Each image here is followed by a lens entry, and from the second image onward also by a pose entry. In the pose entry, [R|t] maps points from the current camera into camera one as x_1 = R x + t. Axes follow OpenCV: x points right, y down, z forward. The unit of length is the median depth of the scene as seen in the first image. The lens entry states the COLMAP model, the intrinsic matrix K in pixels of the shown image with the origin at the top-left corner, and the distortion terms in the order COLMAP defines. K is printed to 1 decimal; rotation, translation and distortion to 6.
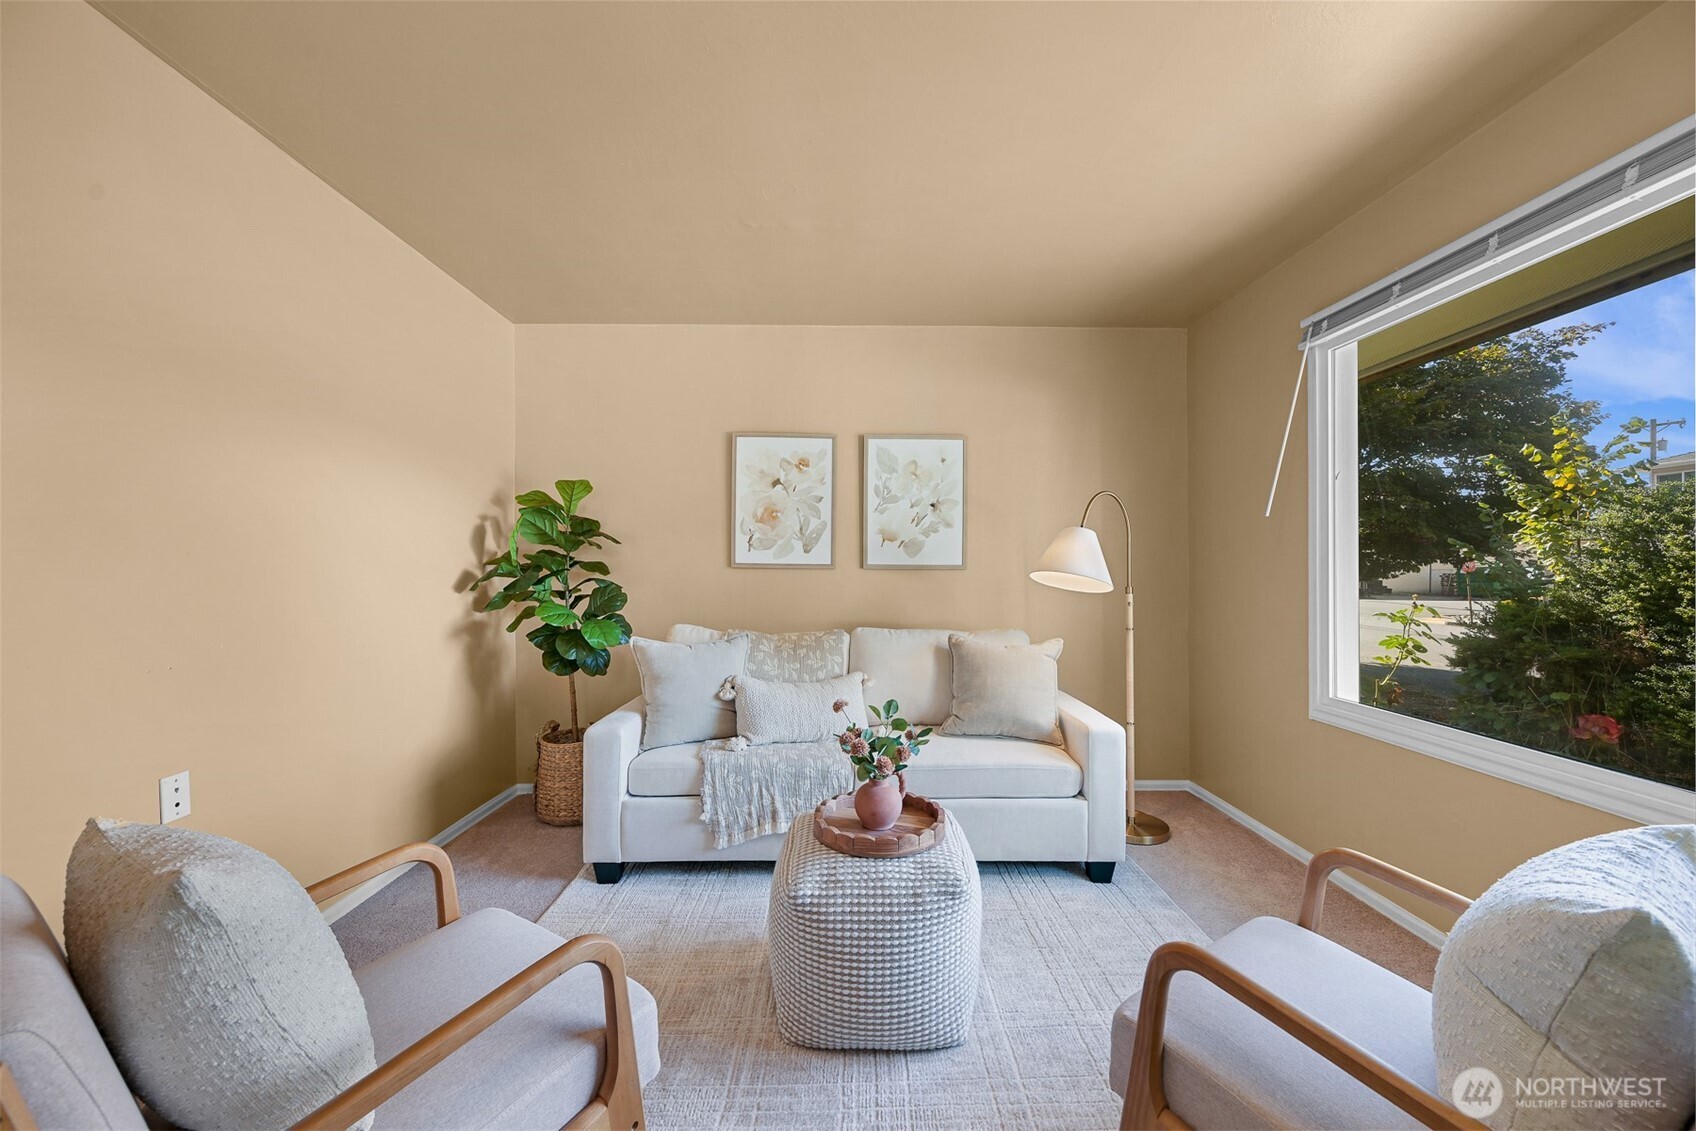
lens RADIAL K [[664.5, 0, 849.1], [0, 664.5, 565.4], [0, 0, 1]] dist [-0.001797, -0.000202]
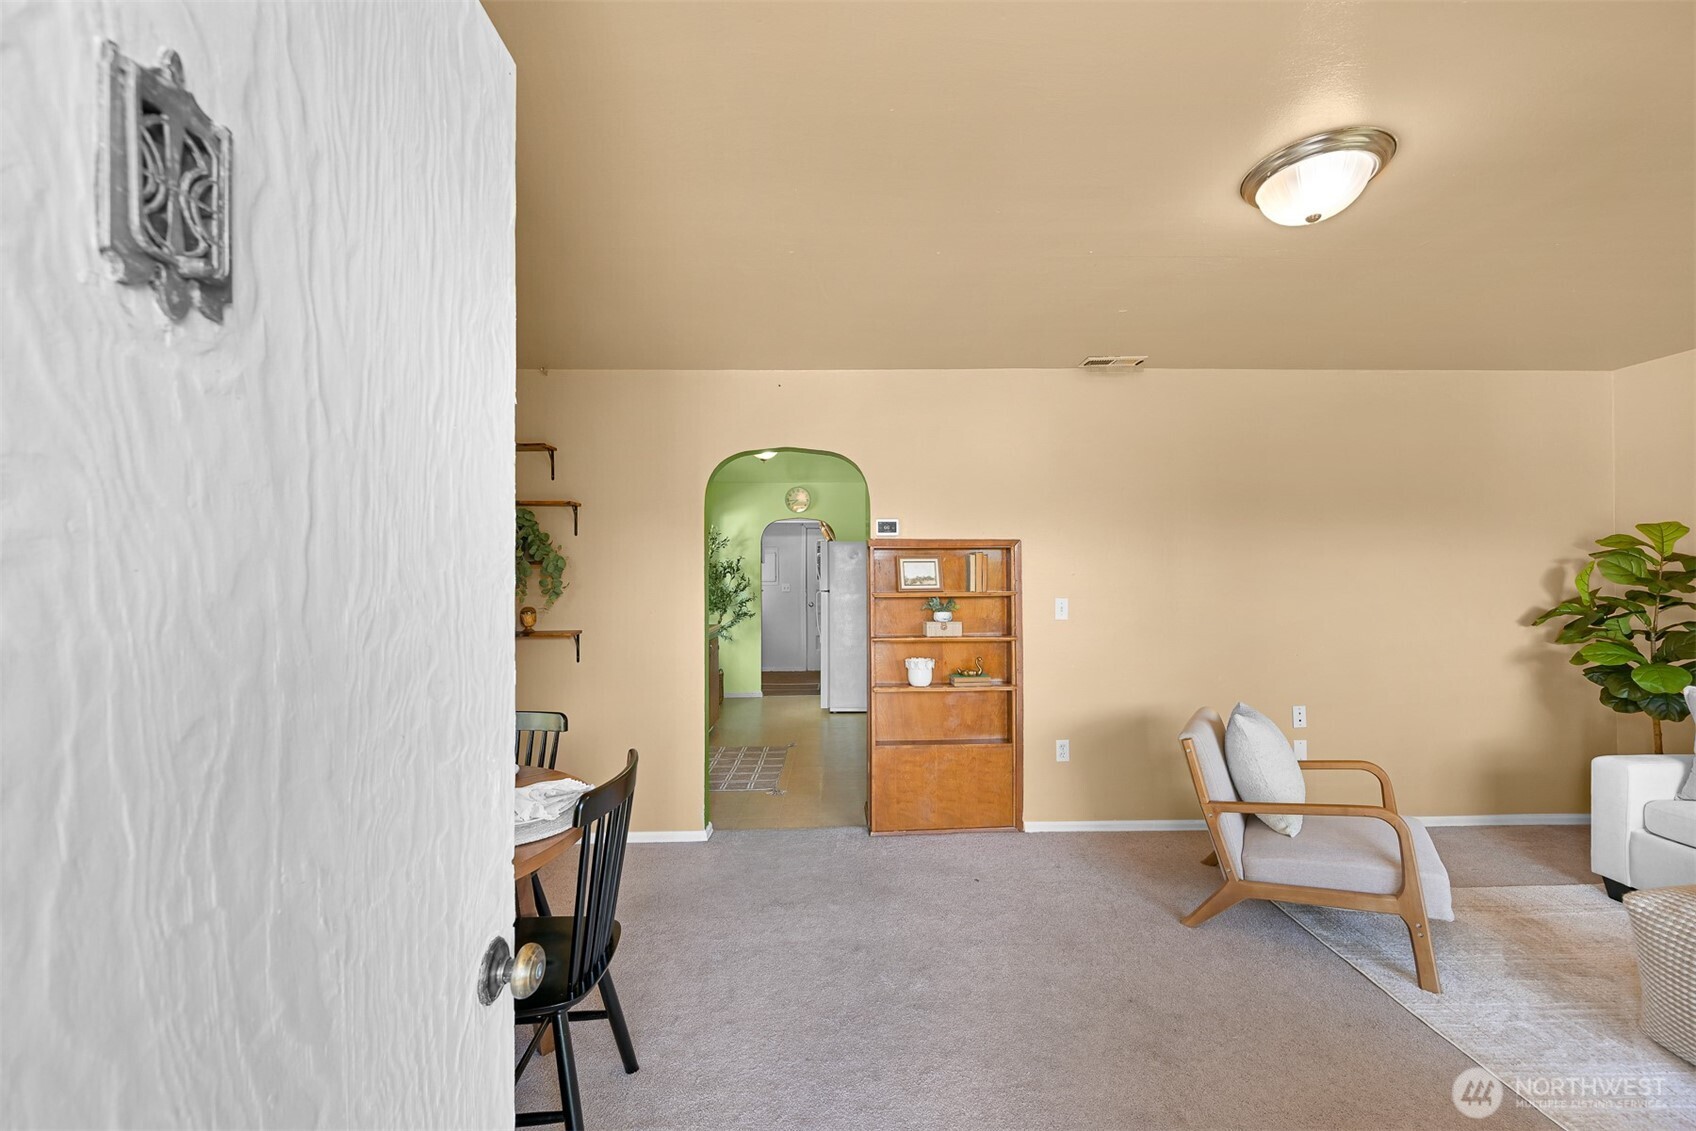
lens RADIAL K [[664.5, 0, 868.9], [0, 664.5, 570.1], [0, 0, 1]] dist [-0.001797, -0.000202]
pose [[0.035660, -0.002292, -0.999361, 0.570761], [0.004932, 0.999986, -0.002118, -0.063536], [0.999352, -0.004854, 0.035671, -0.235357]]
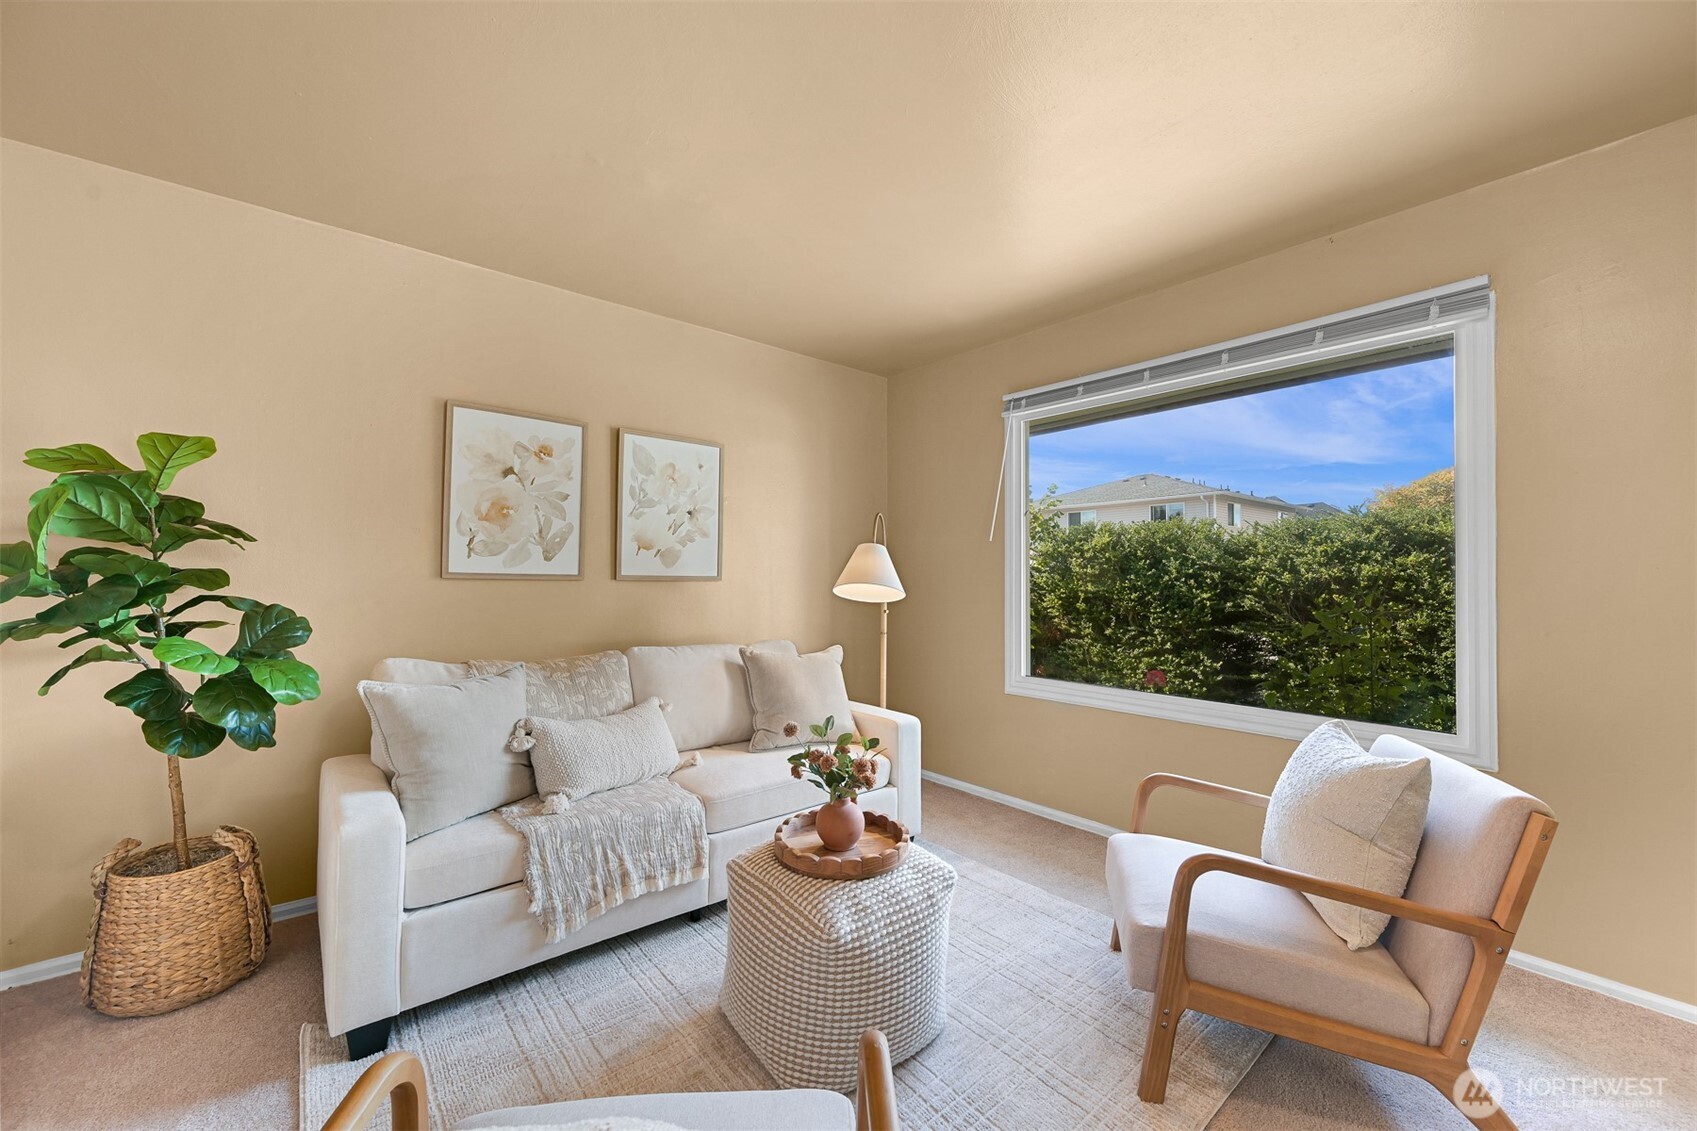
lens RADIAL K [[664.9, 0, 868.5], [0, 664.9, 564.9], [0, 0, 1]] dist [-0.001797, -0.000202]
pose [[0.766879, 0.014952, 0.641618, -0.339861], [-0.006380, 0.999857, -0.015675, -0.003899], [-0.641760, 0.007927, 0.766865, 0.134855]]
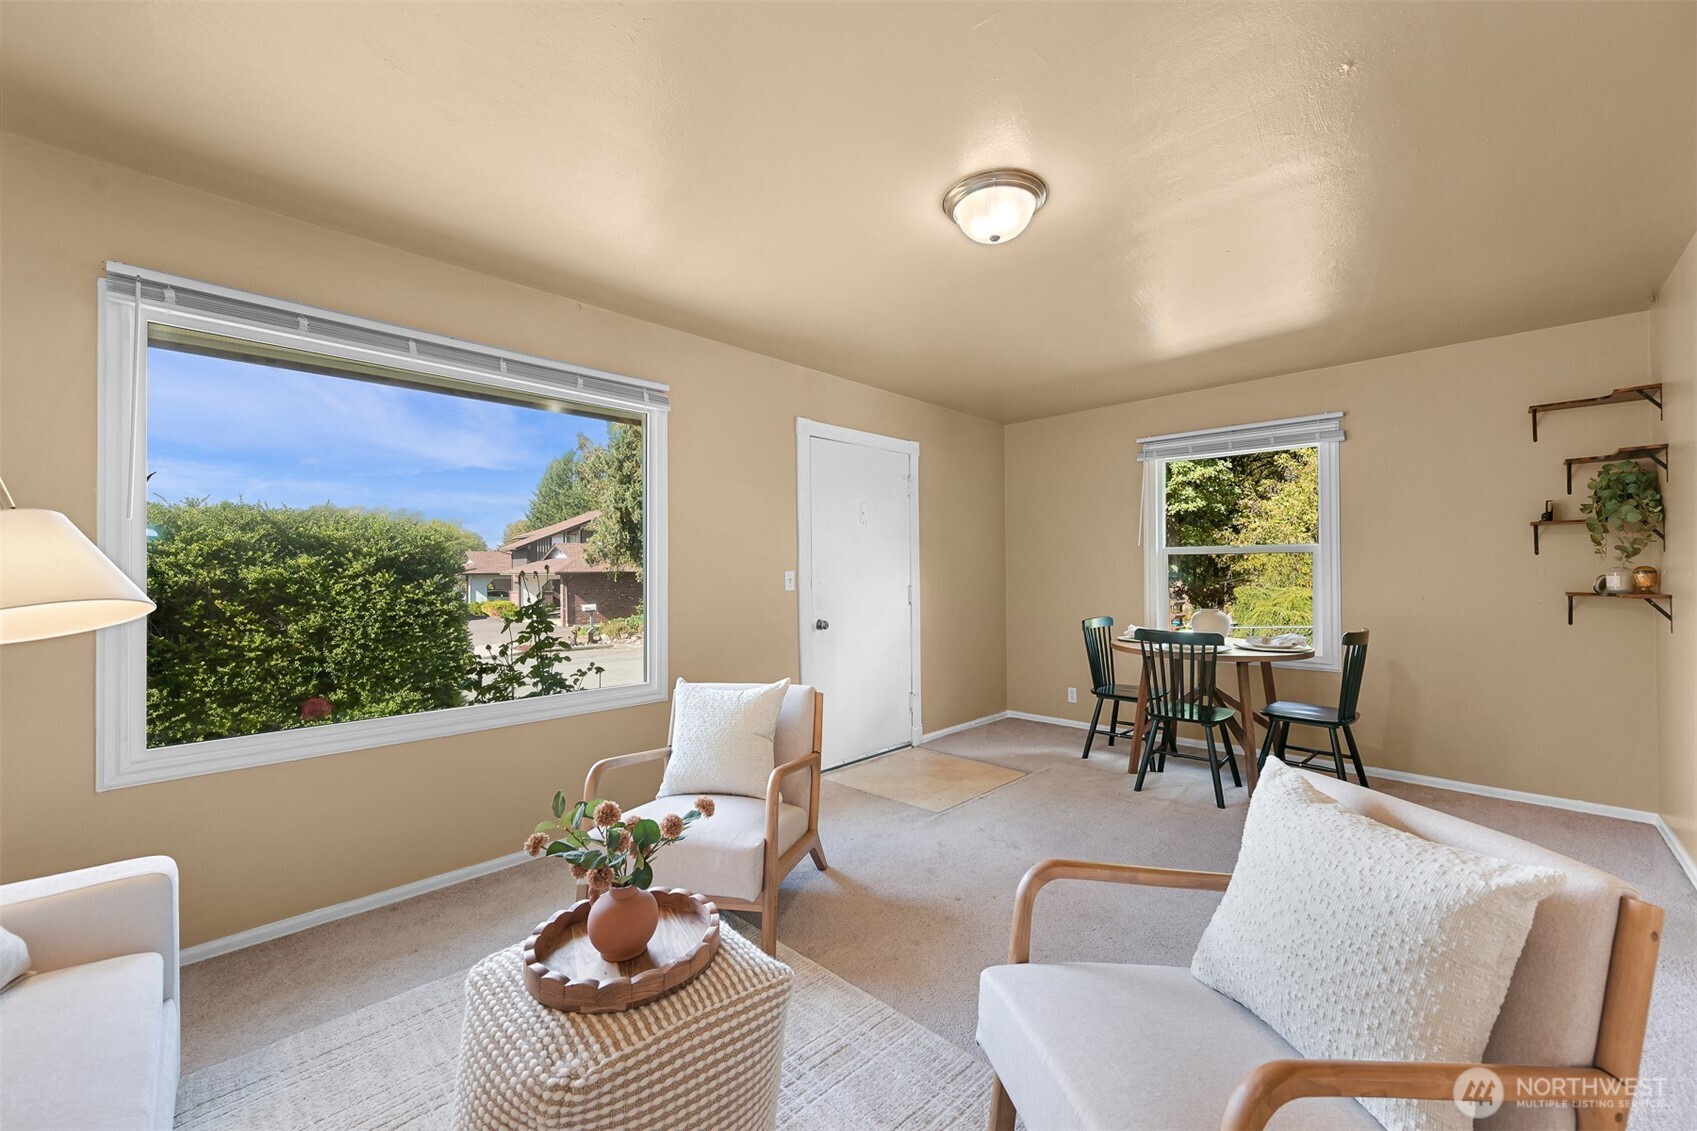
lens RADIAL K [[664.9, 0, 848.7], [0, 664.9, 563.4], [0, 0, 1]] dist [-0.001797, -0.000202]
pose [[-0.703181, 0.020090, 0.710727, -0.385668], [0.007639, 0.999757, -0.020701, -0.003343], [-0.710970, -0.009127, -0.703163, 0.766987]]
